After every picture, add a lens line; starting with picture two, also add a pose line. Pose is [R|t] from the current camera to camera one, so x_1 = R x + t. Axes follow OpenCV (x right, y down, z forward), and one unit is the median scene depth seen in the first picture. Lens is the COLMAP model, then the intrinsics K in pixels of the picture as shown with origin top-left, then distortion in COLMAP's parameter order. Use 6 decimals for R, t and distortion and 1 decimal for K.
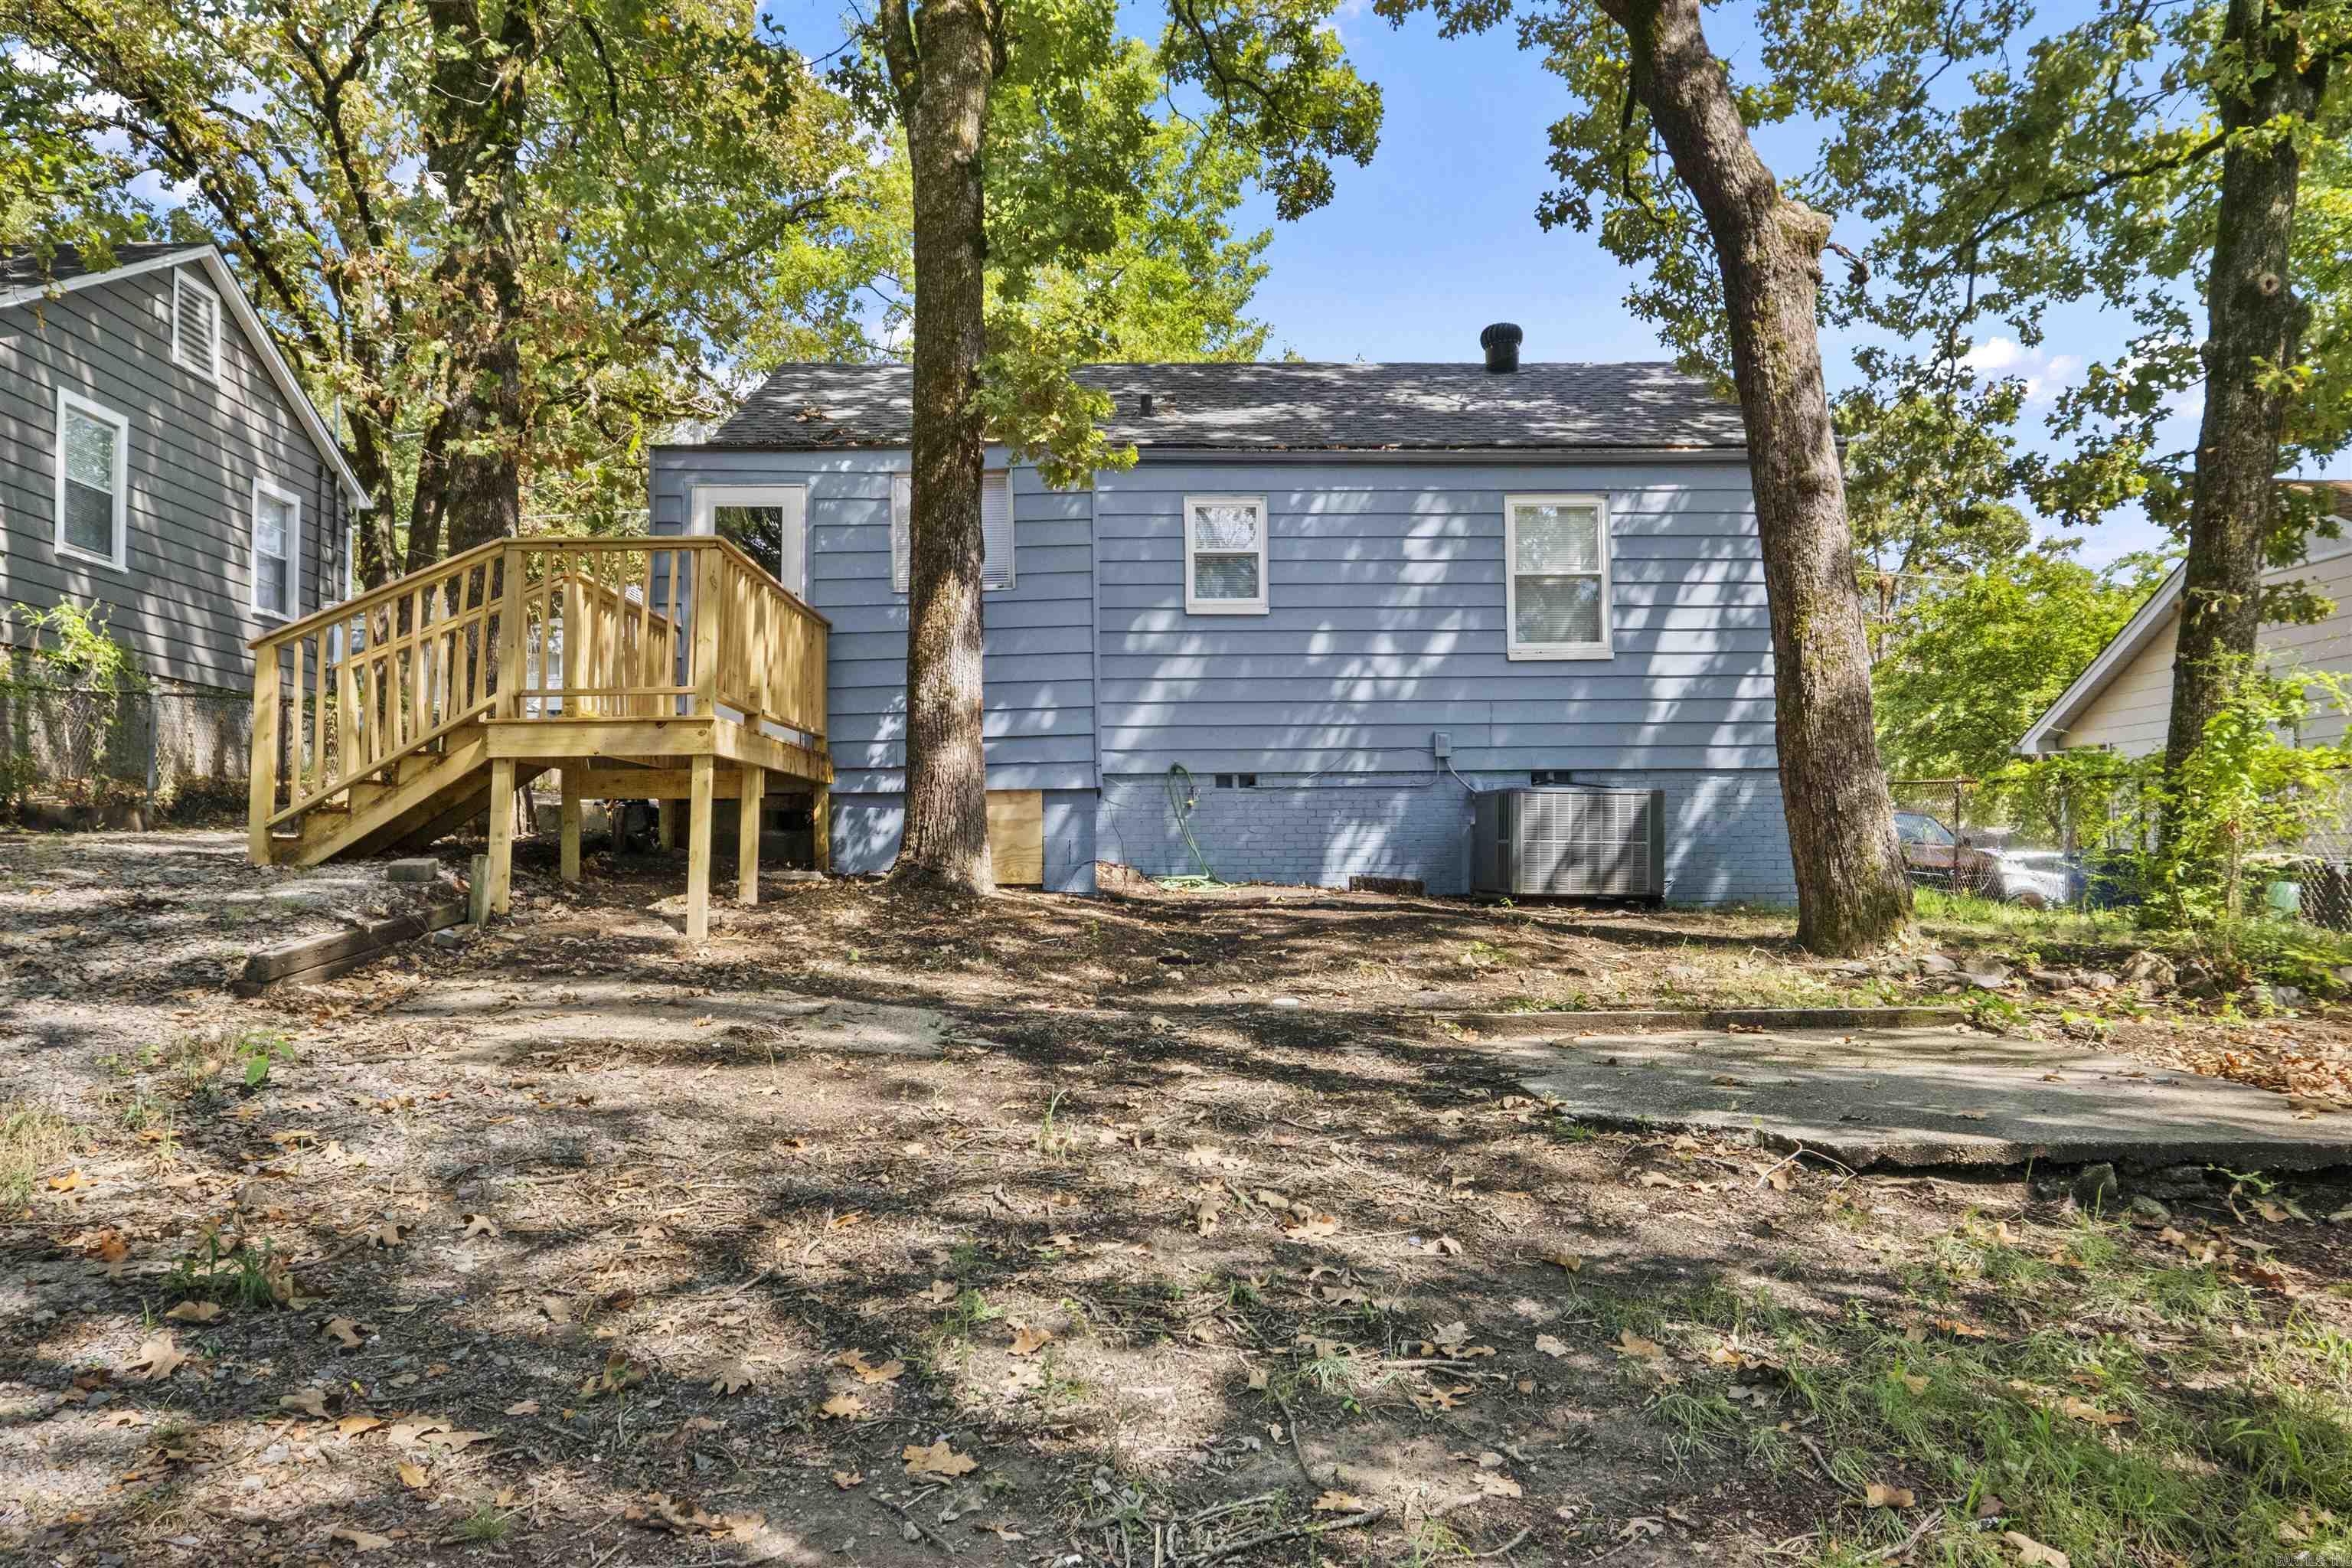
lens RADIAL K [[1660.4, 0, 1137.3], [0, 1660.4, 782.0], [0, 0, 1]] dist [-0.004777, 0.007321]
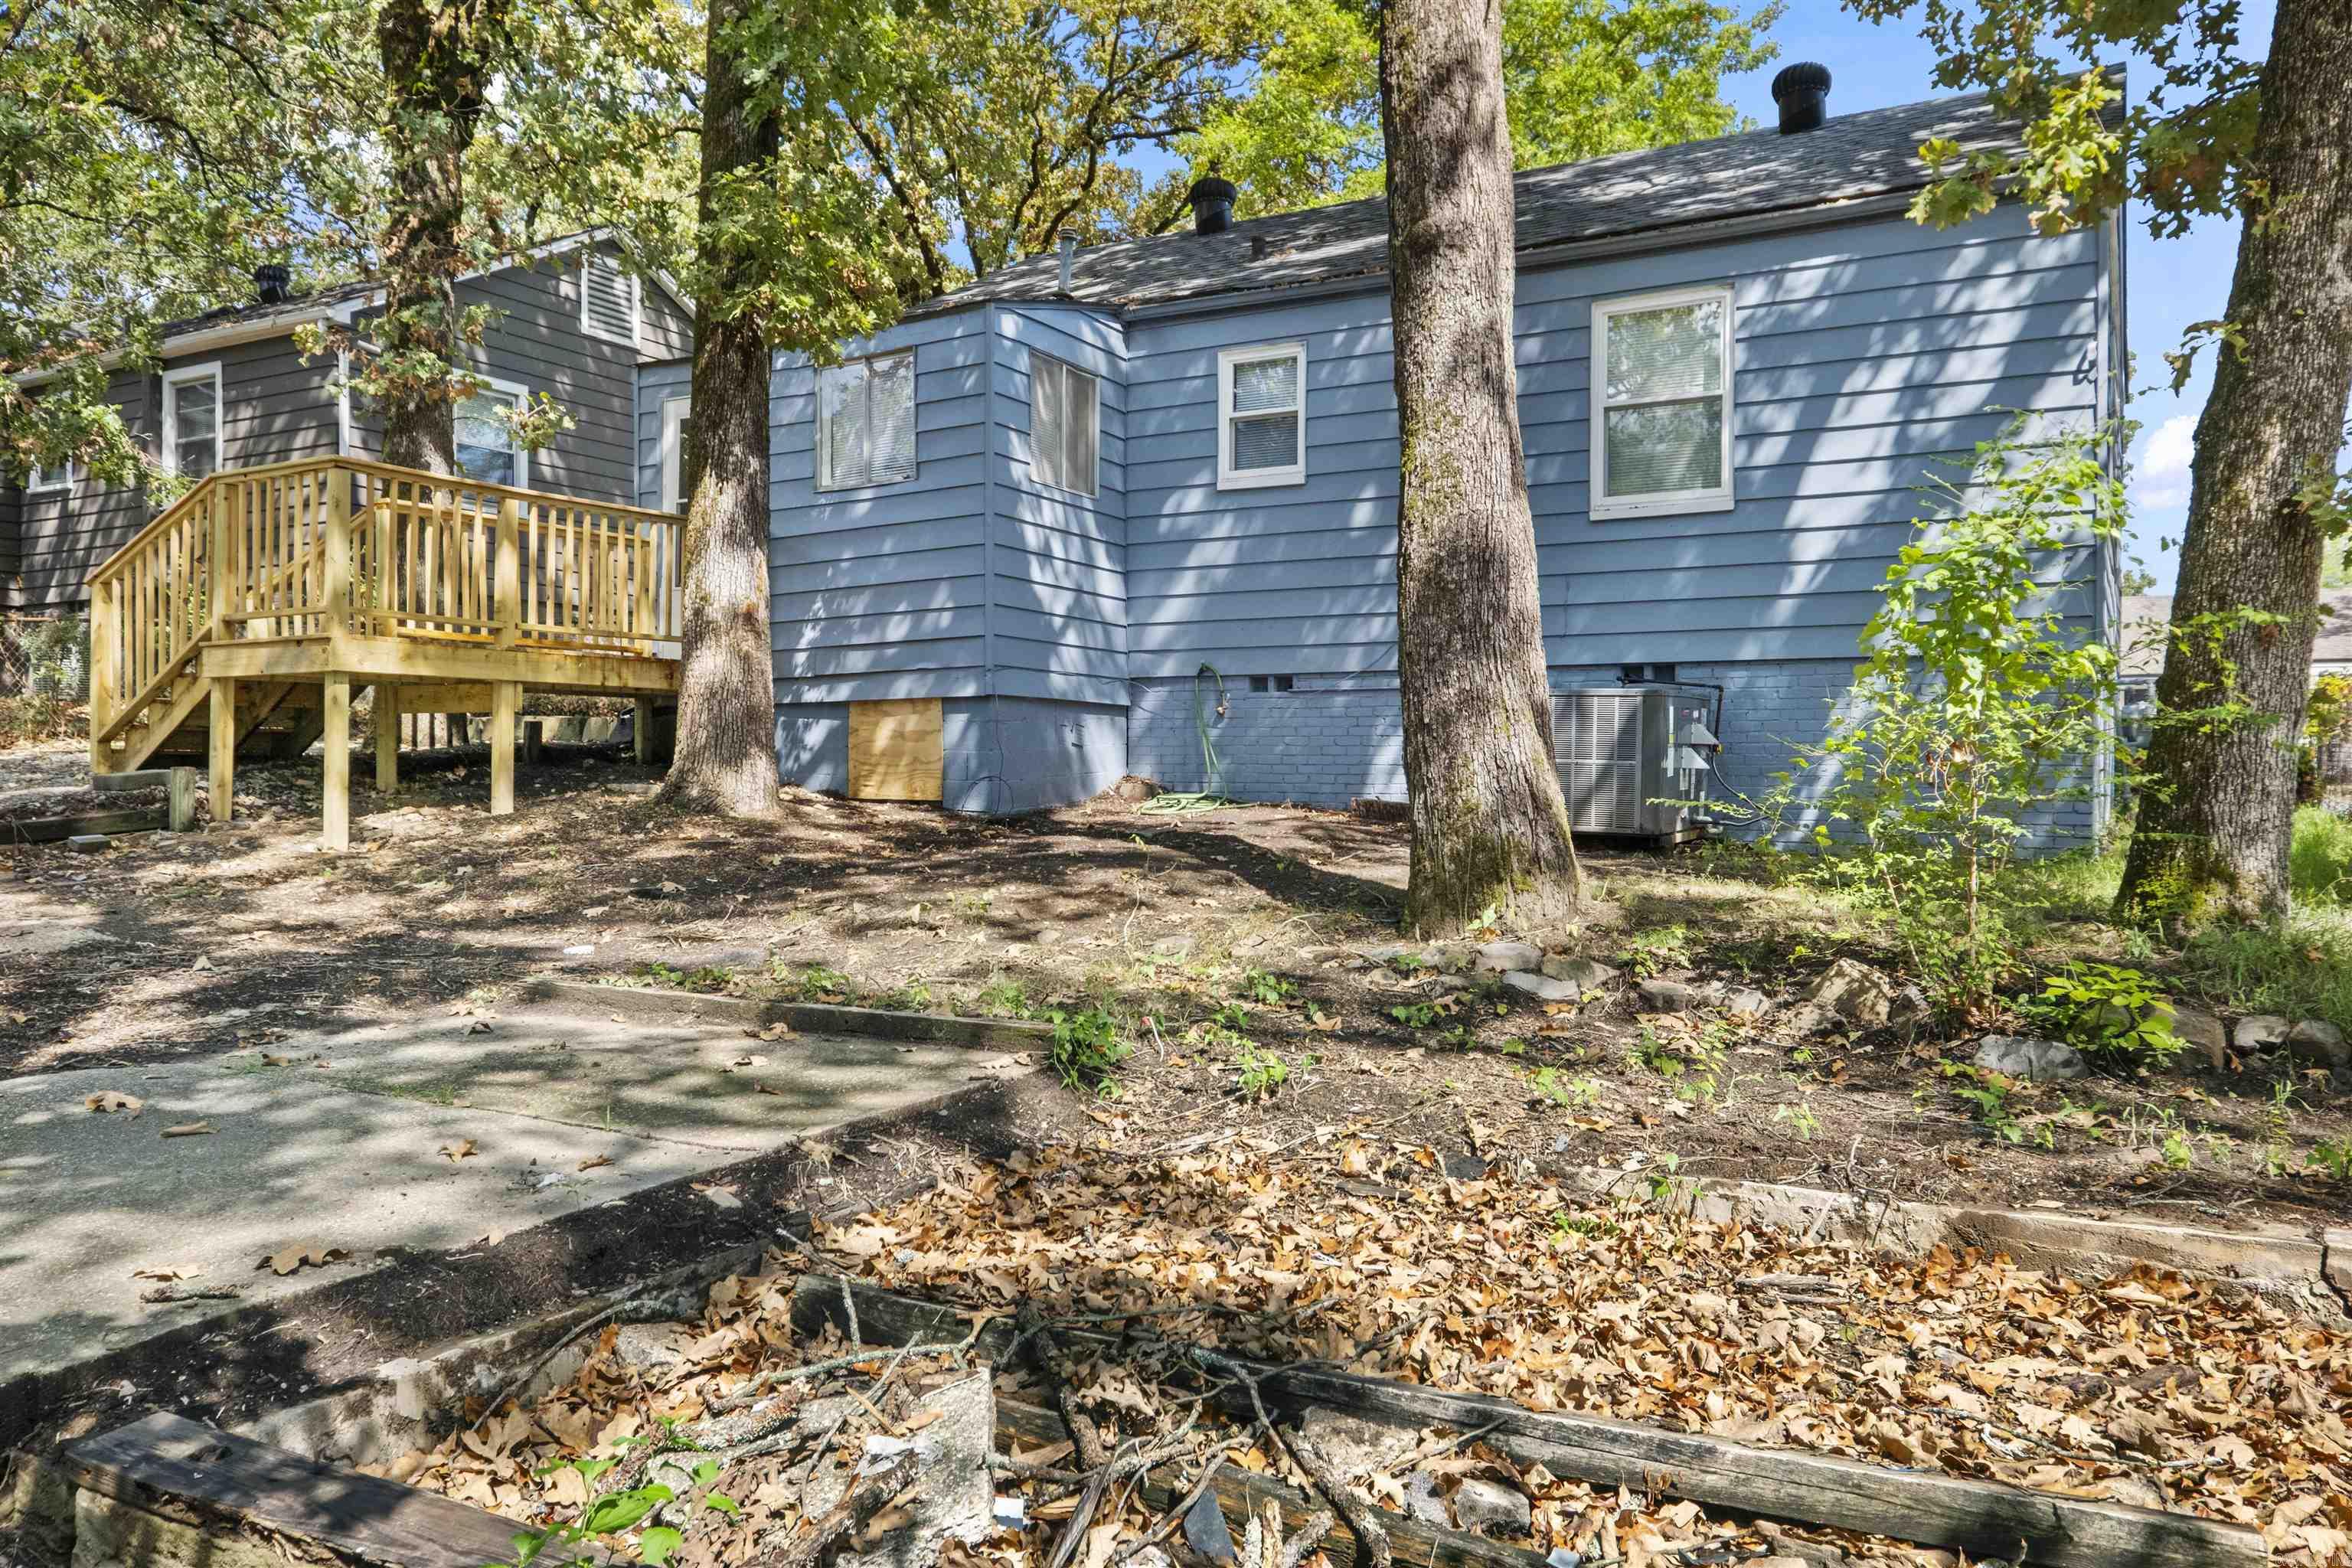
lens RADIAL K [[1660.4, 0, 1143.2], [0, 1660.4, 776.4], [0, 0, 1]] dist [-0.004777, 0.007321]
pose [[0.859427, 0.014547, -0.511051, 0.438402], [0.014545, 0.998495, 0.052883, 0.000930], [0.511051, -0.052882, 0.857922, 0.233991]]
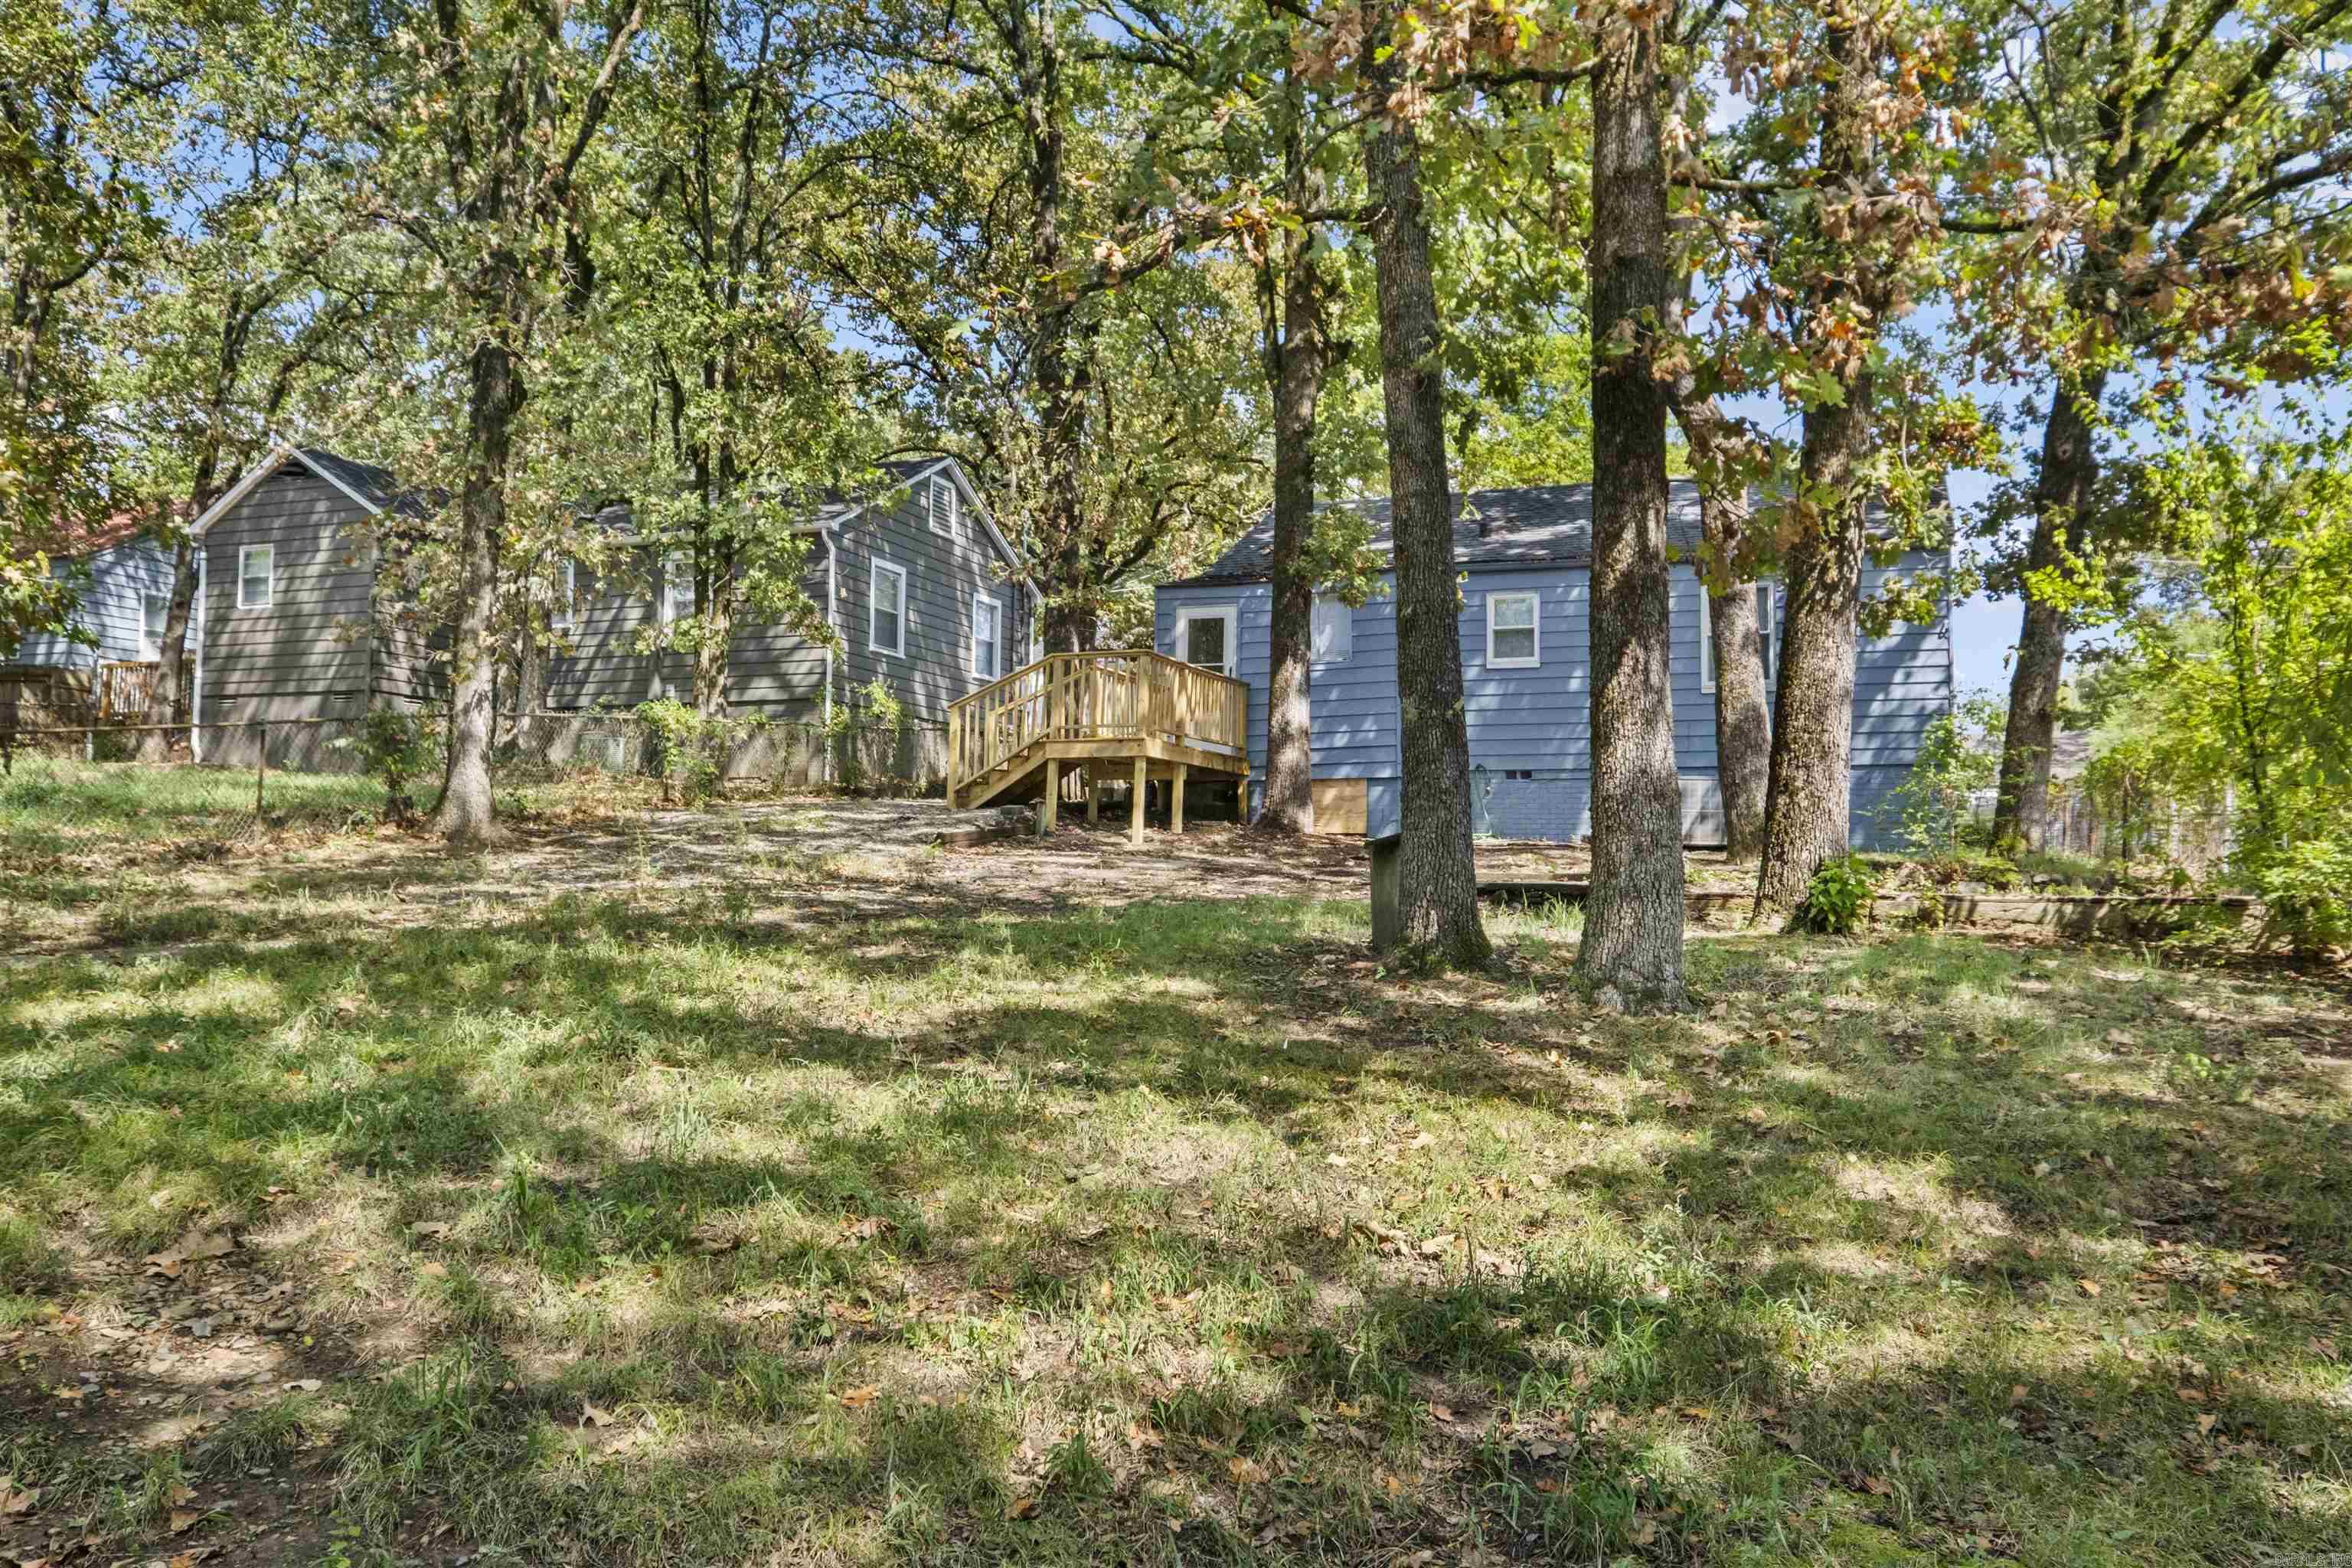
lens RADIAL K [[1660.4, 0, 1168.4], [0, 1660.4, 780.5], [0, 0, 1]] dist [-0.004777, 0.007321]
pose [[0.922723, -0.003208, -0.385451, 0.355746], [-0.002120, 0.999908, -0.013397, 0.026378], [0.385458, 0.013179, 0.922631, -0.559398]]
